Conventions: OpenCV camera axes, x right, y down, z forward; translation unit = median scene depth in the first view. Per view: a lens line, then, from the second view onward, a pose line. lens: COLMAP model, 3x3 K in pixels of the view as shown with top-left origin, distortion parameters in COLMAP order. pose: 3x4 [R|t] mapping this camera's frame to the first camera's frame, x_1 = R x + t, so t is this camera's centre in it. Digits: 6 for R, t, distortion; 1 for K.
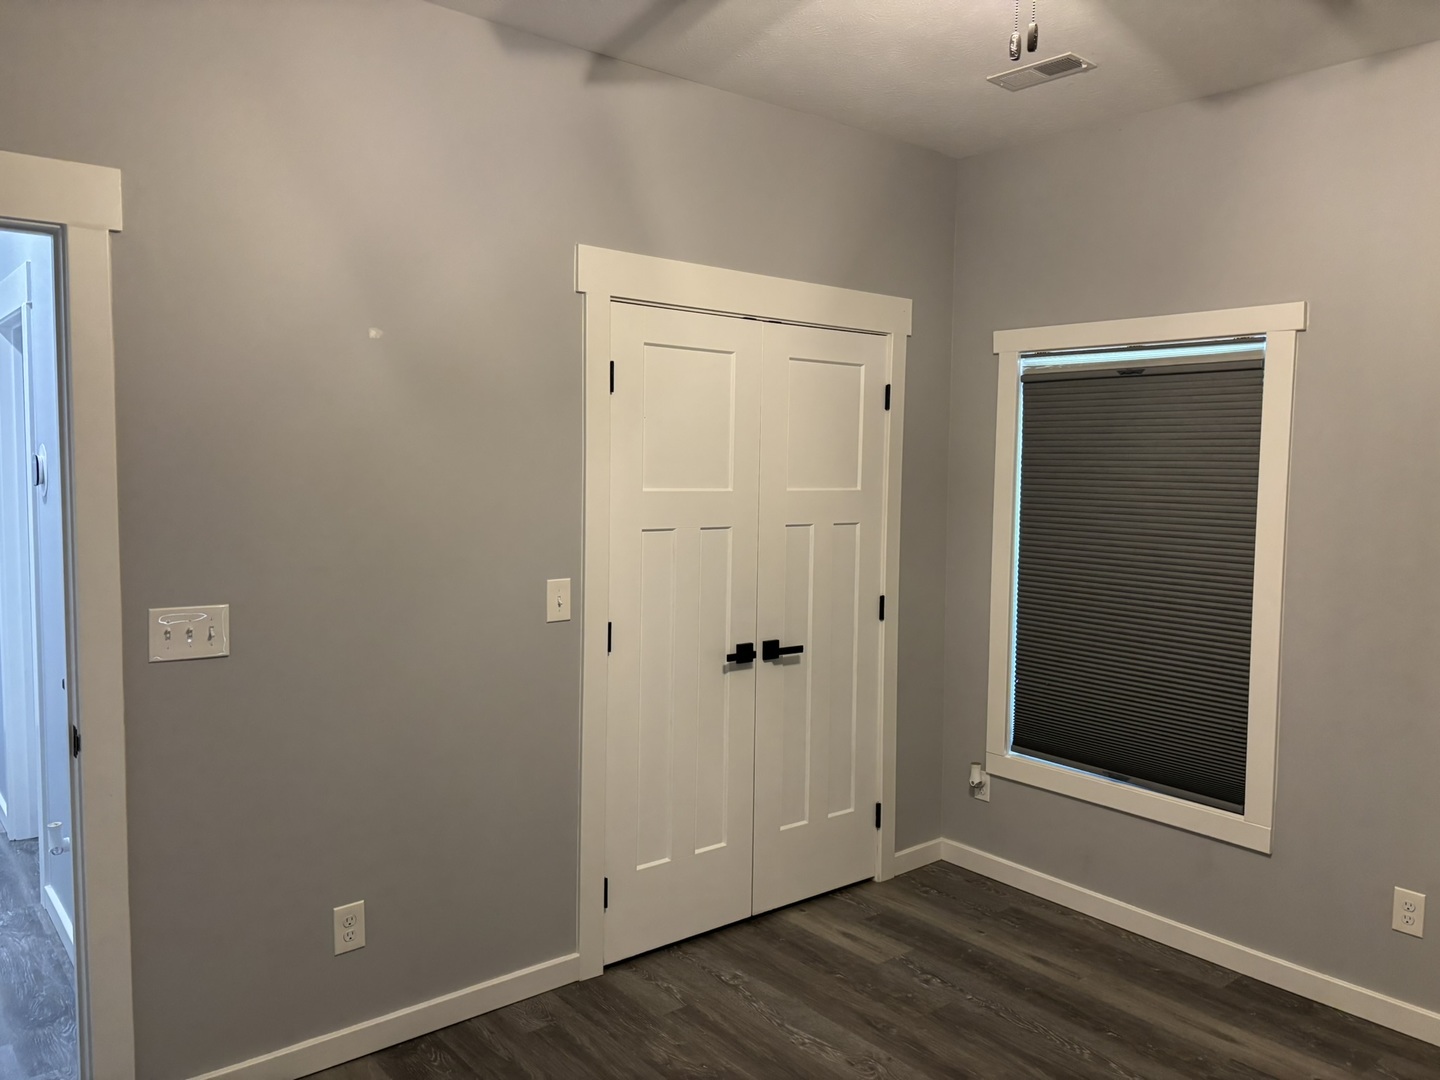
lens RADIAL K [[1085.9, 0, 717.5], [0, 1085.9, 540.6], [0, 0, 1]] dist [0.040759, -0.044995]
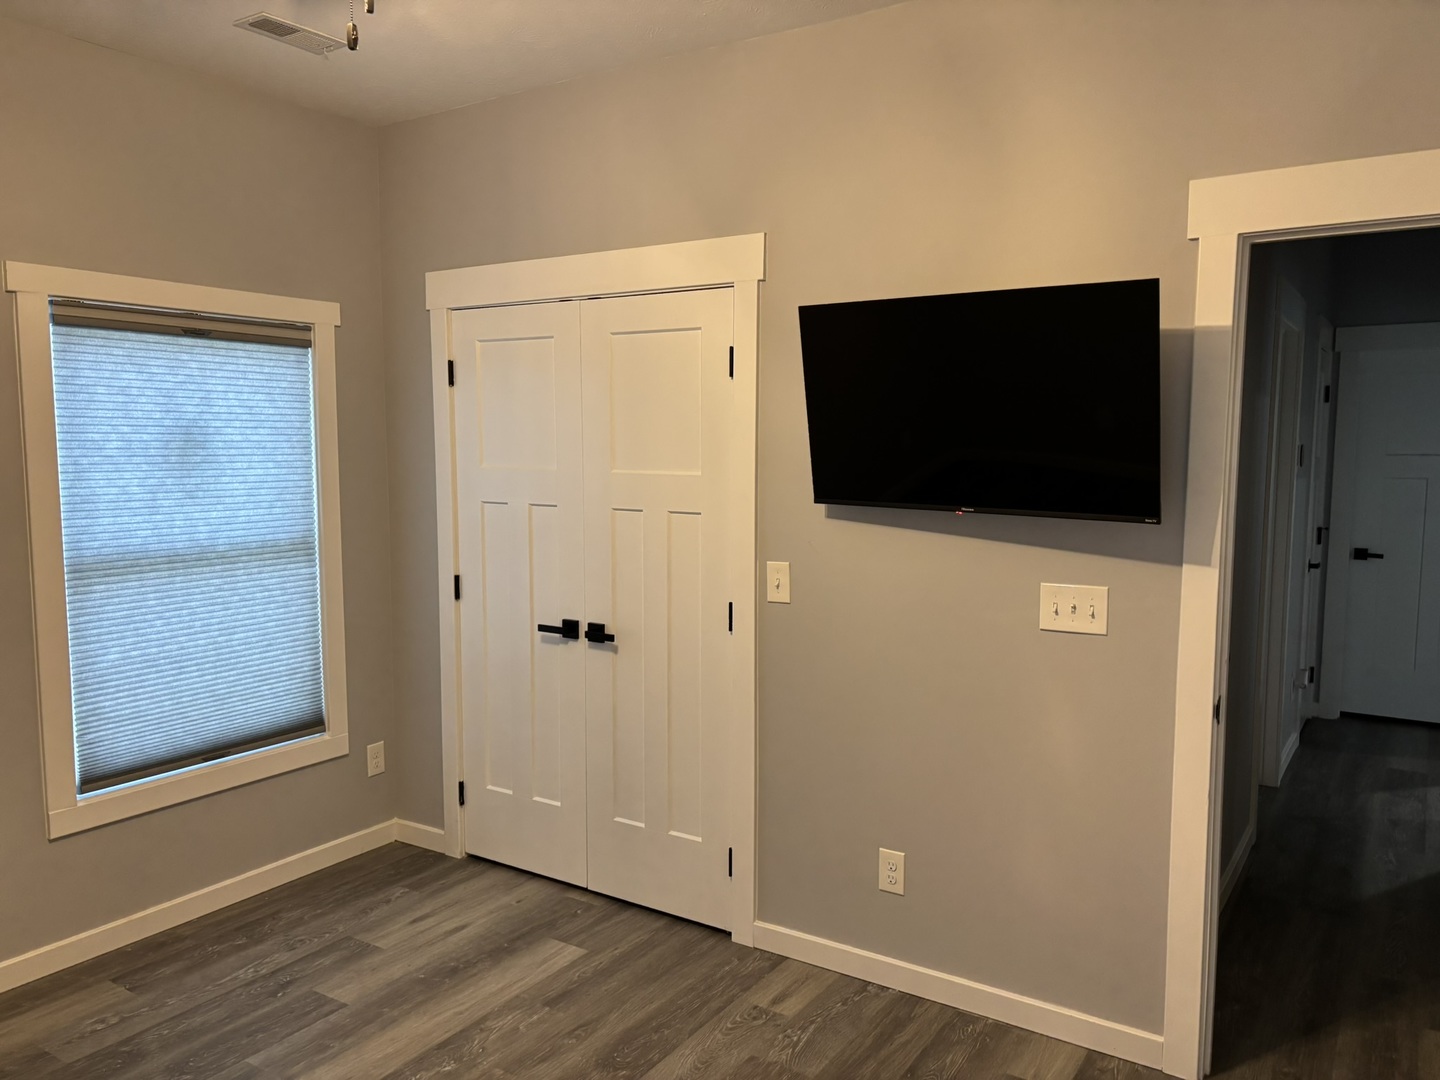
lens RADIAL K [[1085.9, 0, 766.2], [0, 1085.9, 539.9], [0, 0, 1]] dist [0.040759, -0.044995]
pose [[0.316296, 0.068950, -0.946152, 0.935658], [-0.064388, 0.996616, 0.051103, -0.040301], [0.946473, 0.044757, 0.319665, 0.745447]]
